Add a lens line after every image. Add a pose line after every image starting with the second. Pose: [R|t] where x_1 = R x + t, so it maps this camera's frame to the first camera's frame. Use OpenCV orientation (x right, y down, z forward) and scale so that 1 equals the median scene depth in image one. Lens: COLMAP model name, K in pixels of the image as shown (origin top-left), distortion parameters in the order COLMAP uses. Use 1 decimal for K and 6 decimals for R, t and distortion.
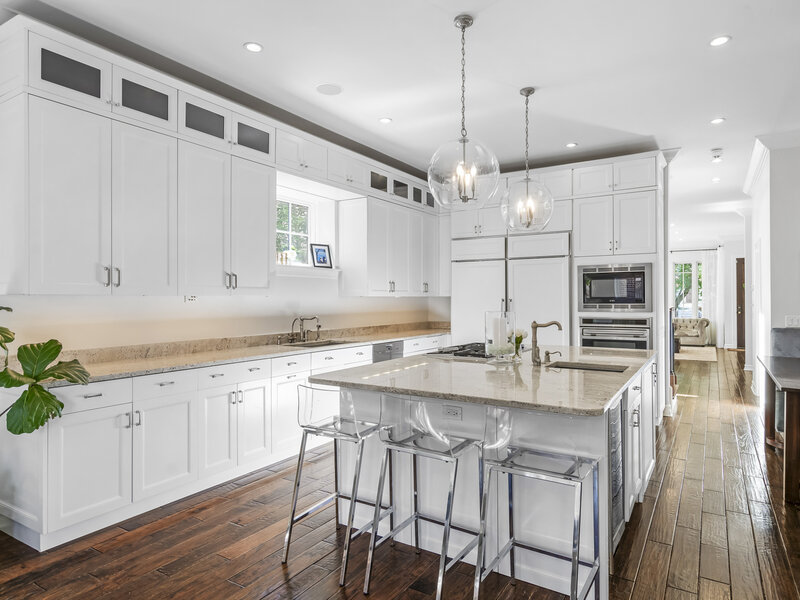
lens RADIAL K [[493.7, 0, 403.2], [0, 493.7, 296.8], [0, 0, 1]] dist [0.002690, 0.003830]
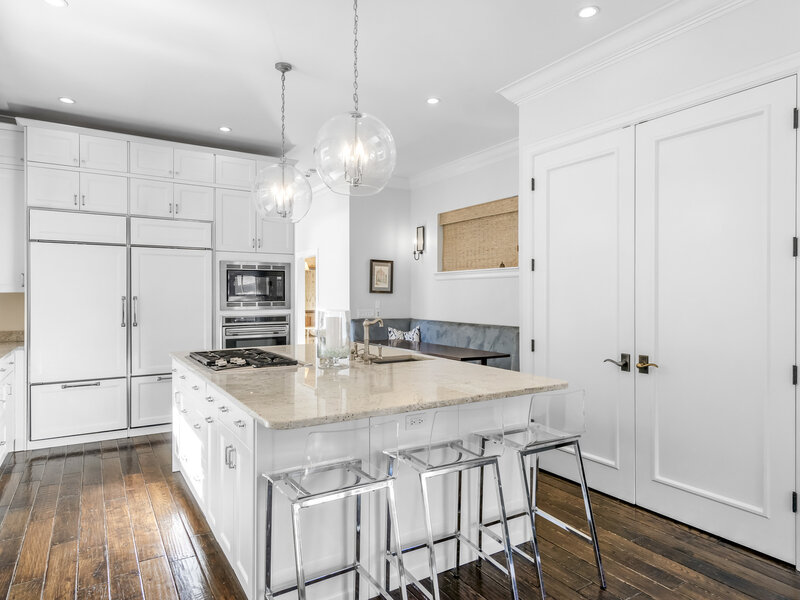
lens RADIAL K [[493.7, 0, 408.3], [0, 493.7, 297.1], [0, 0, 1]] dist [0.002690, 0.003830]
pose [[0.425565, 0.001219, 0.904927, -0.361361], [-0.005103, 0.999986, 0.001053, 0.002643], [-0.904913, -0.005066, 0.425565, 0.312998]]
